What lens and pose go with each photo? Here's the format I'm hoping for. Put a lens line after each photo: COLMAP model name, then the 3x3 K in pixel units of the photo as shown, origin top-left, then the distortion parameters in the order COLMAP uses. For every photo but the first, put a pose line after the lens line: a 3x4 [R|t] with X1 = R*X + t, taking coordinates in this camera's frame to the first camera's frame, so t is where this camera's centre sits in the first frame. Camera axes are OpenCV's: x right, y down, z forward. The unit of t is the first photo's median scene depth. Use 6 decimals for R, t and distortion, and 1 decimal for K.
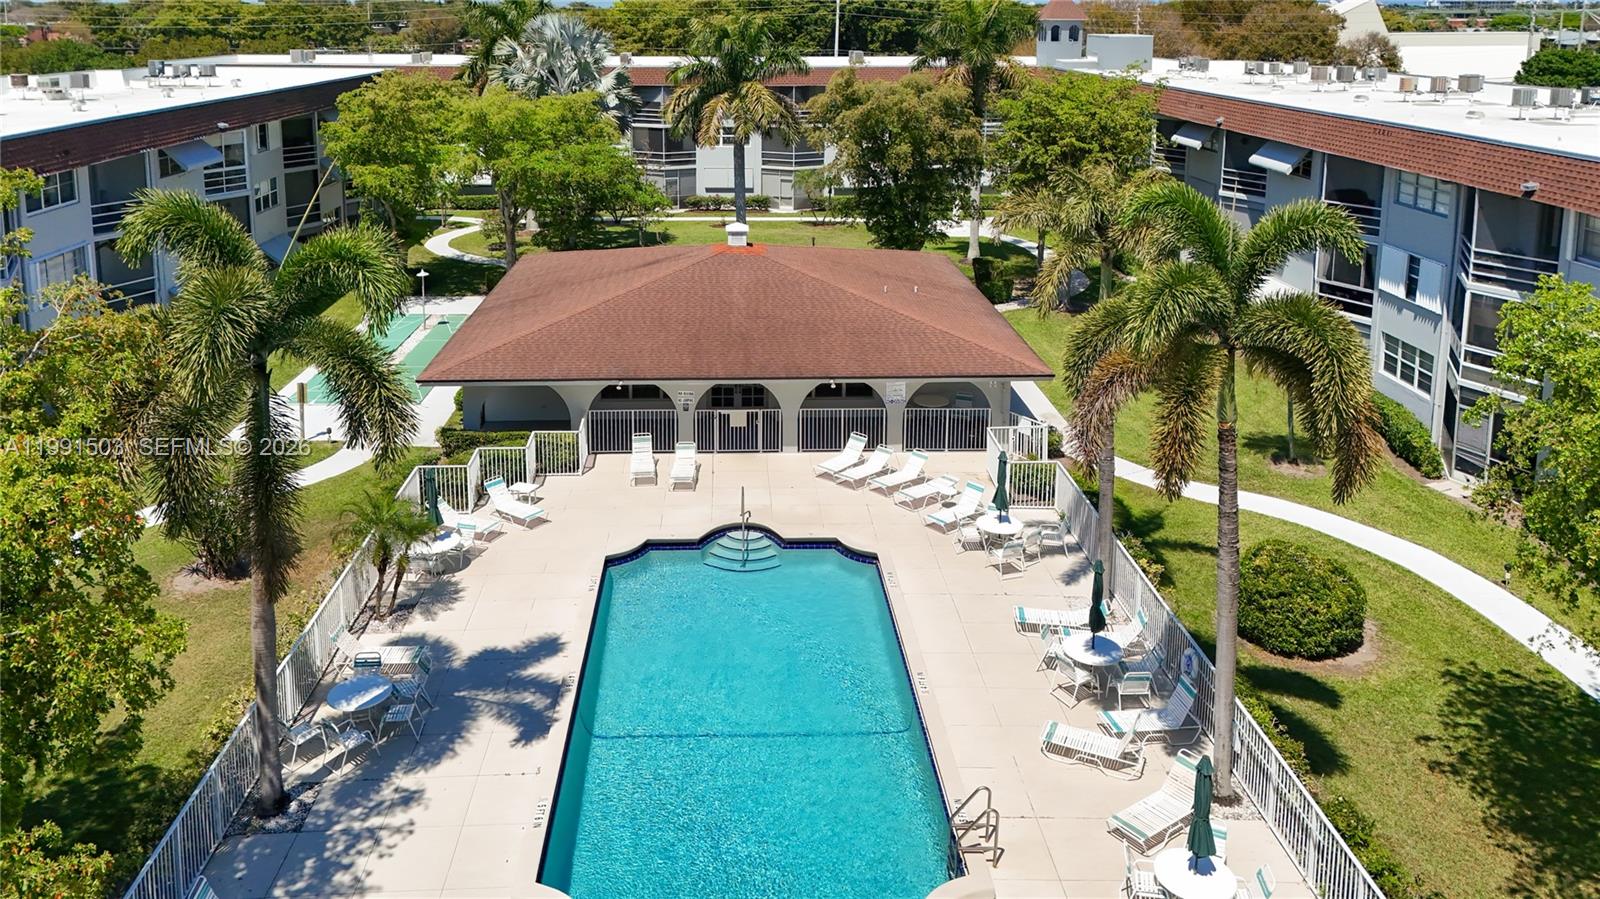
lens RADIAL K [[1144.9, 0, 799.1], [0, 1144.9, 446.1], [0, 0, 1]] dist [0.075791, -0.002753]
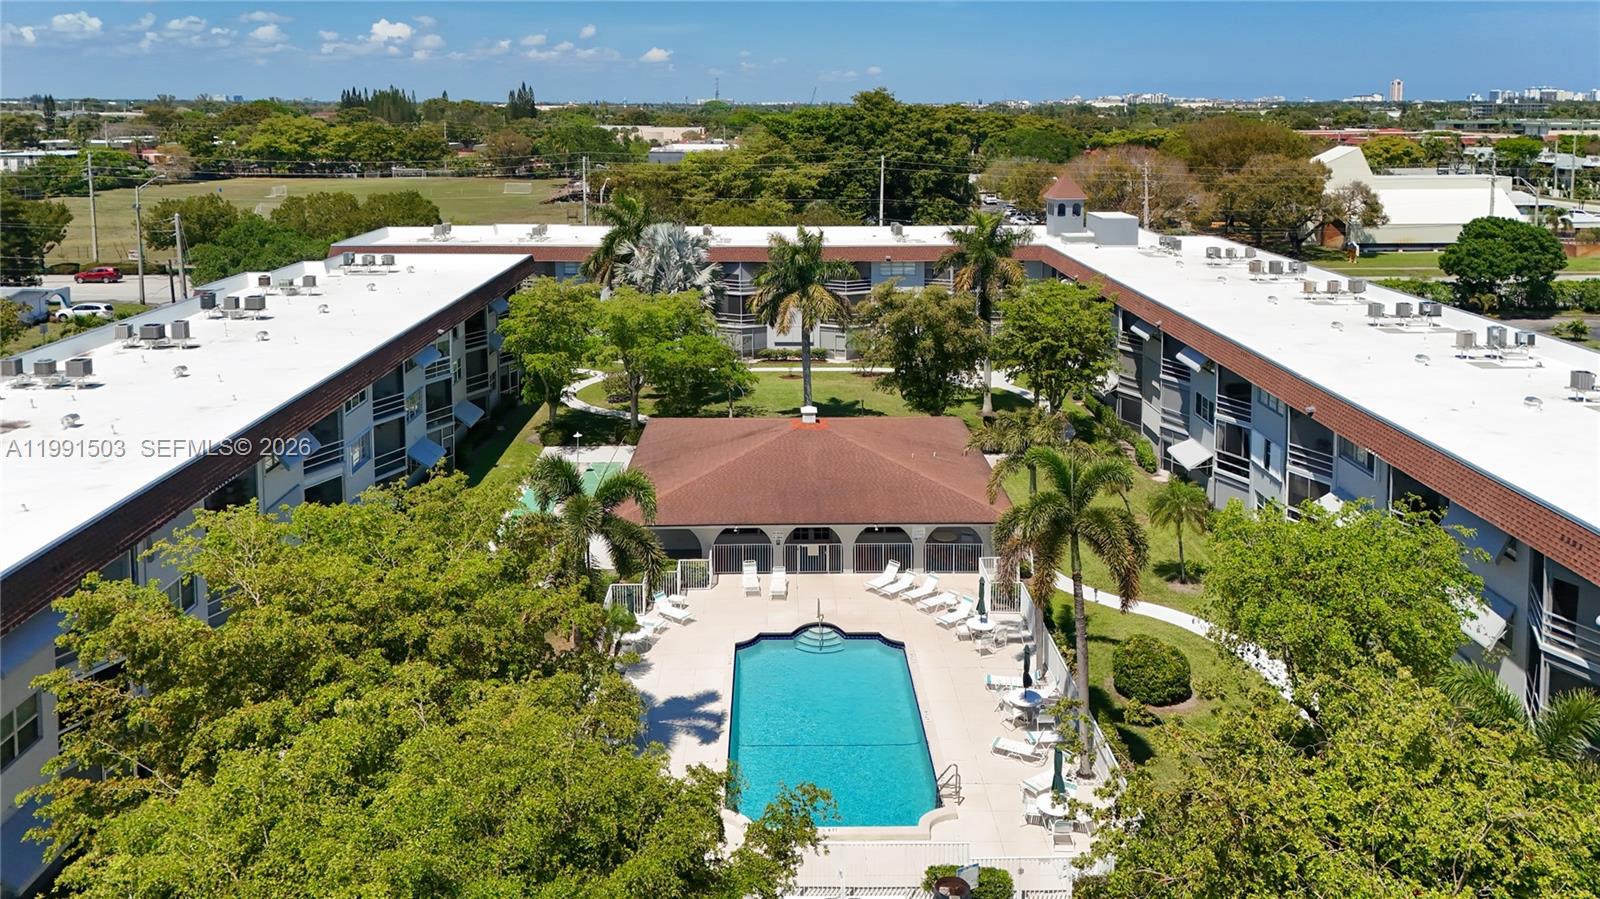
lens RADIAL K [[1232.0, 0, 793.4], [0, 1232.0, 357.1], [0, 0, 1]] dist [0.086858, -0.113026]
pose [[0.998973, -0.006852, -0.044783, -0.005167], [0.000410, 0.989825, -0.142292, -0.044933], [0.045303, 0.142127, 0.988811, -0.640114]]
